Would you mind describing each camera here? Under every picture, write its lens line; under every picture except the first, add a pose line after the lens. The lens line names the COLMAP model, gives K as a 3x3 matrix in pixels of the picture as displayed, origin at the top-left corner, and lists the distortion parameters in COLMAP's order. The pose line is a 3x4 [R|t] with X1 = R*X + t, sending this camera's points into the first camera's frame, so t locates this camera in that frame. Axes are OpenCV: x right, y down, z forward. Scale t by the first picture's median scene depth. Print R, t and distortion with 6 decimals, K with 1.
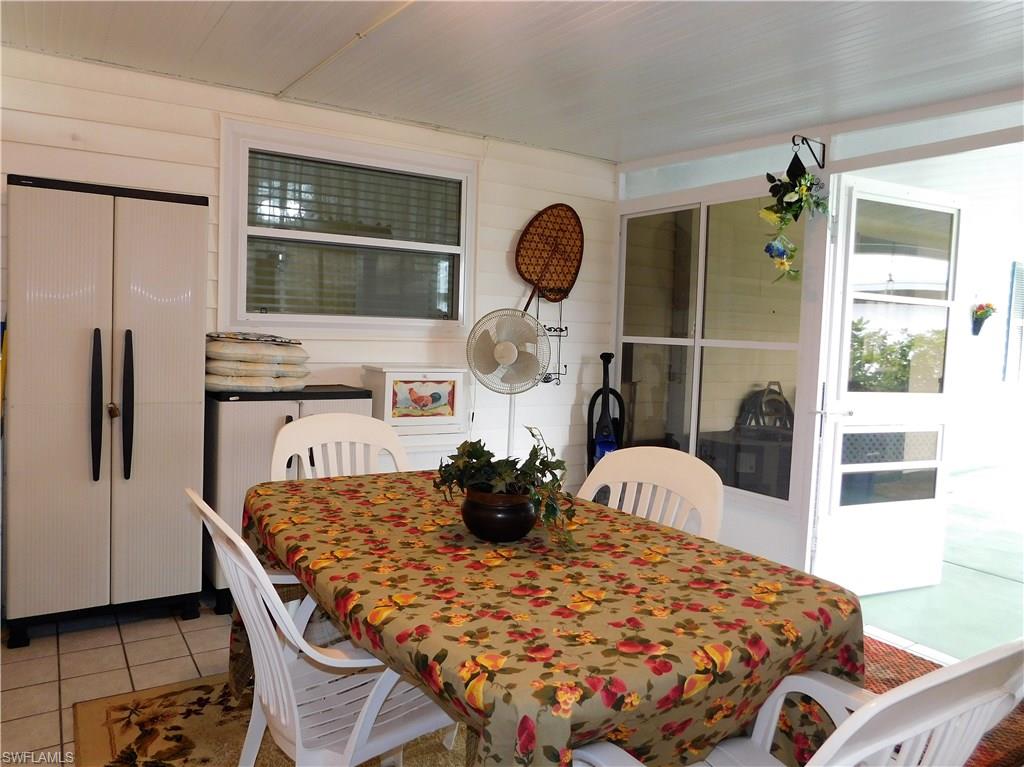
lens RADIAL K [[679.2, 0, 510.9], [0, 679.2, 388.3], [0, 0, 1]] dist [-0.074039, 0.063488]
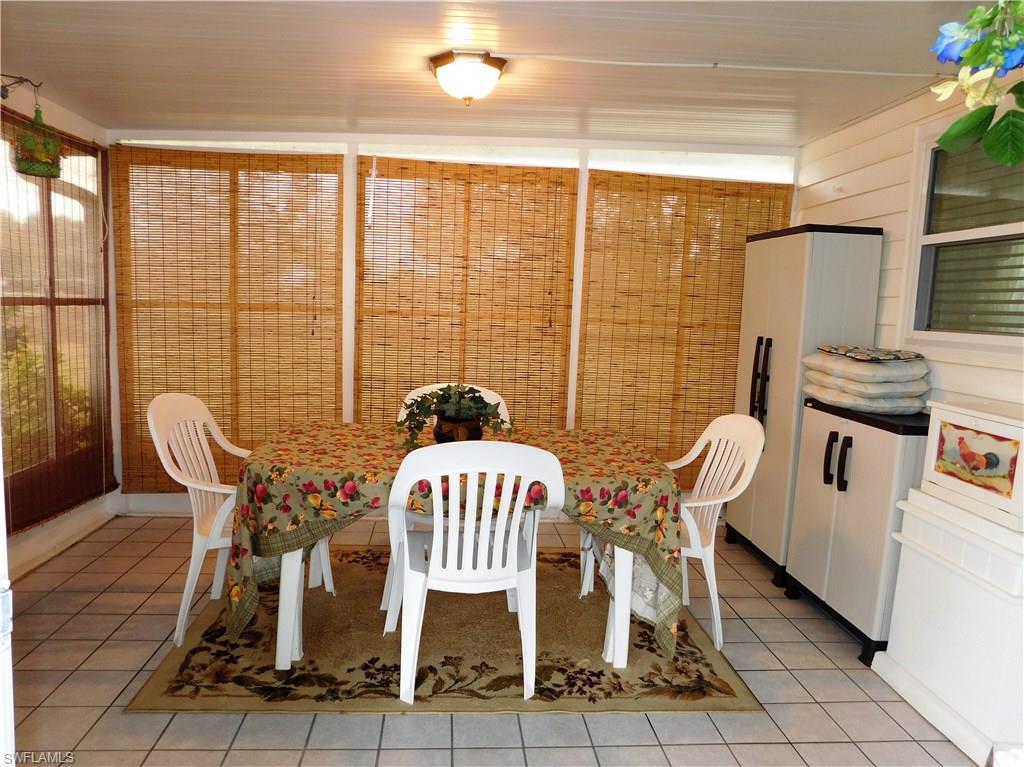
lens RADIAL K [[679.2, 0, 510.9], [0, 679.2, 388.3], [0, 0, 1]] dist [-0.074039, 0.063488]
pose [[-0.447486, 0.067602, -0.891732, 0.651973], [-0.119434, 0.983689, 0.134507, -0.084648], [0.886280, 0.166693, -0.432113, 0.878891]]
